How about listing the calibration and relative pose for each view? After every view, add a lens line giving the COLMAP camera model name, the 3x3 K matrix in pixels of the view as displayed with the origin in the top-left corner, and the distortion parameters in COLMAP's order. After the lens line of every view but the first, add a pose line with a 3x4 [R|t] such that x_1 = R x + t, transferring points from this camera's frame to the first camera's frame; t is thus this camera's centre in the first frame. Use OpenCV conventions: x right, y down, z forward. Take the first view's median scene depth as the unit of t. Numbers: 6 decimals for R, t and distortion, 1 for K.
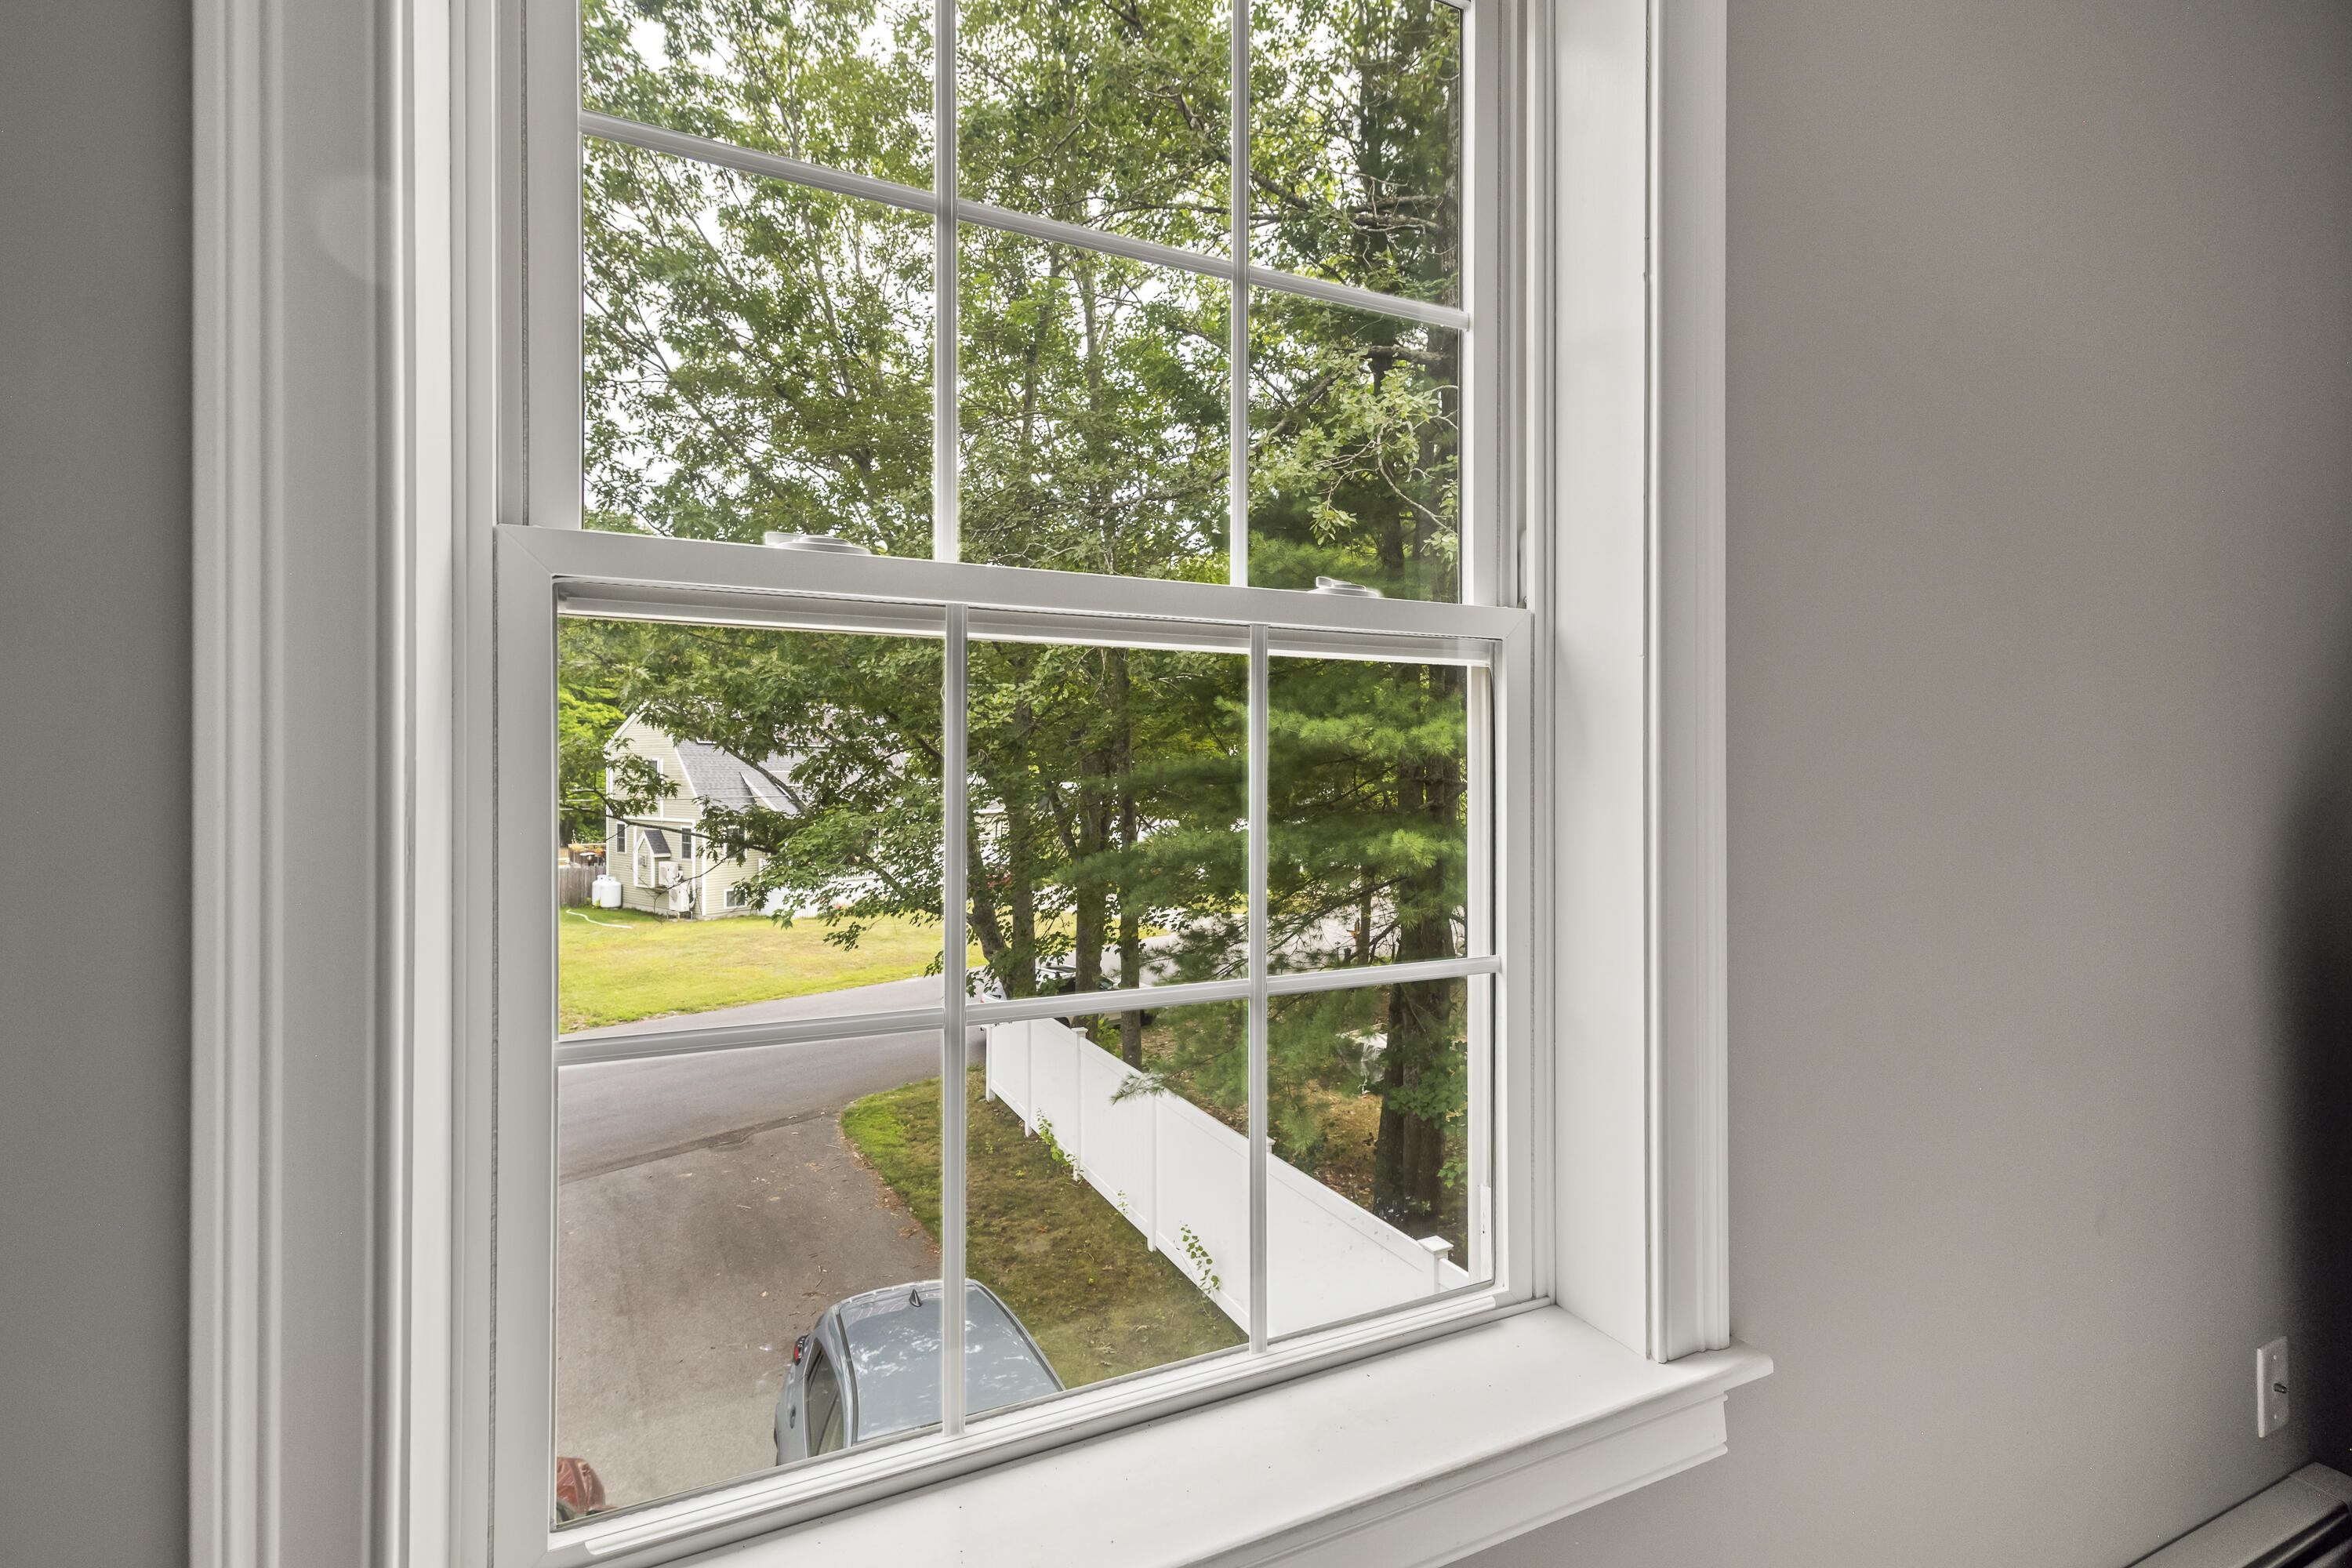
lens RADIAL K [[1063.2, 0, 1174.0], [0, 1063.2, 783.9], [0, 0, 1]] dist [0.000322, 0.000006]
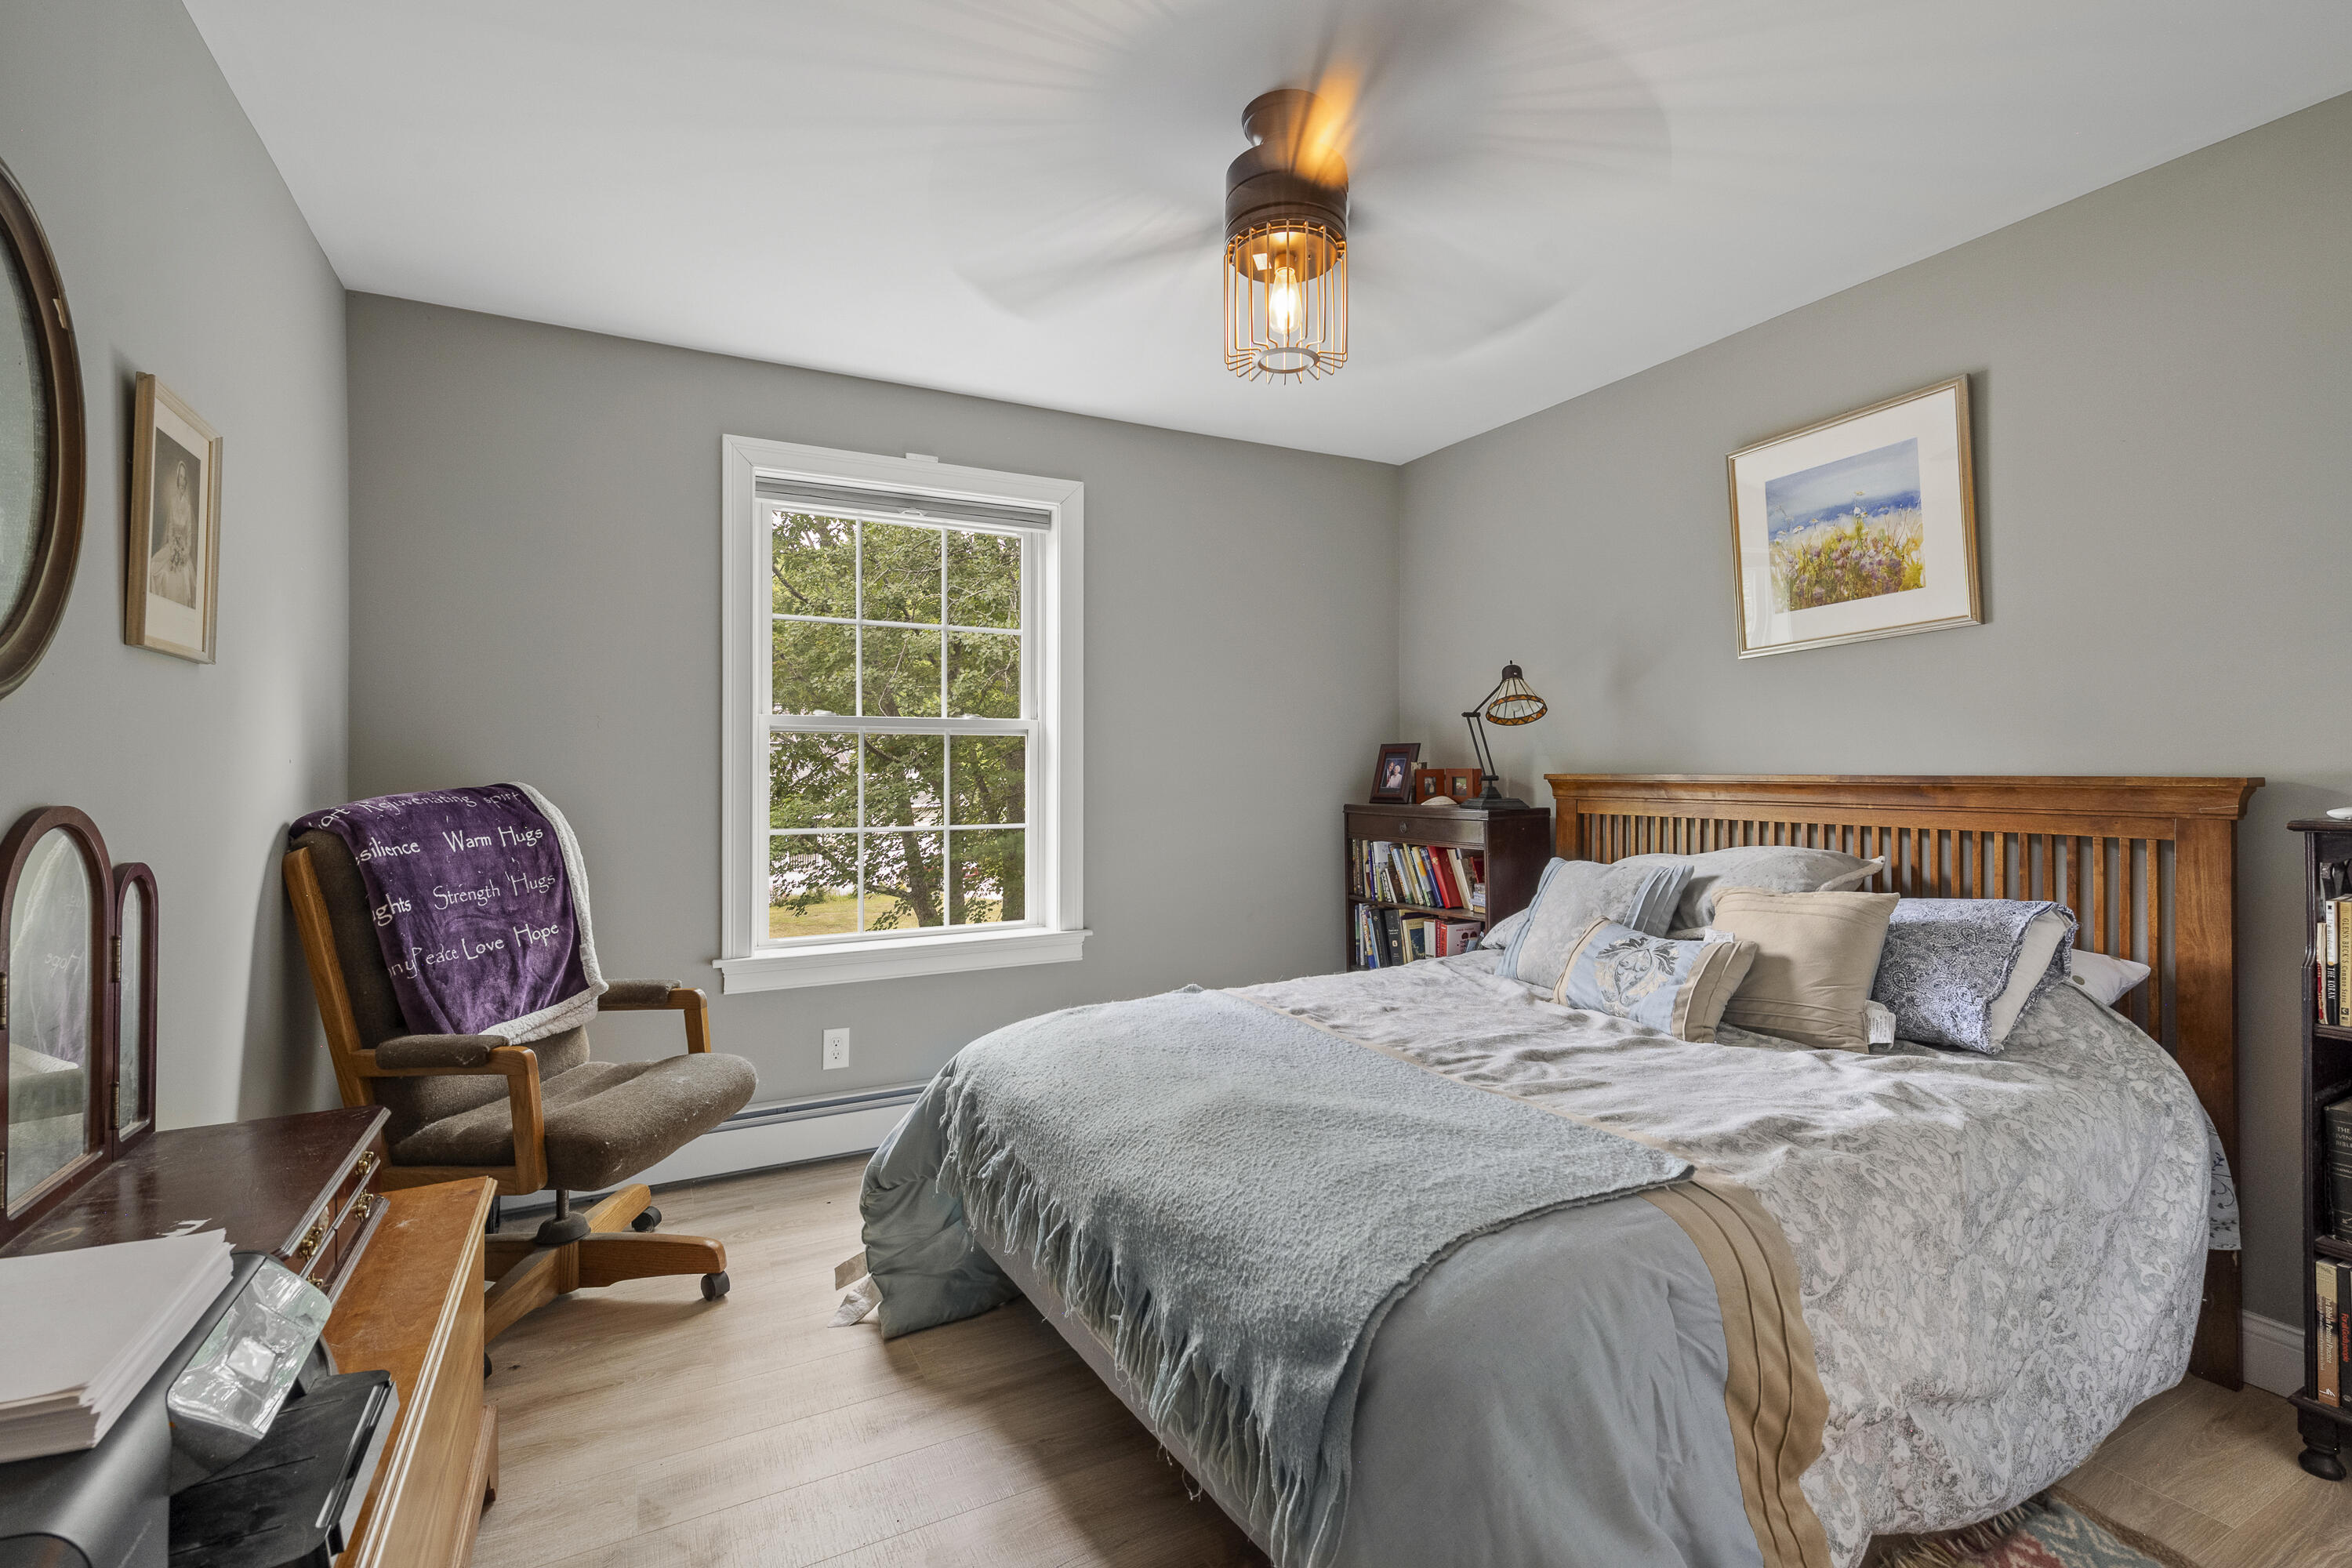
lens RADIAL K [[1063.2, 0, 1181.0], [0, 1063.2, 774.9], [0, 0, 1]] dist [0.000322, 0.000006]
pose [[0.998532, -0.002673, 0.054095, 0.044942], [0.002947, 0.999983, -0.004986, 0.003500], [-0.054081, 0.005138, 0.998523, -0.176217]]
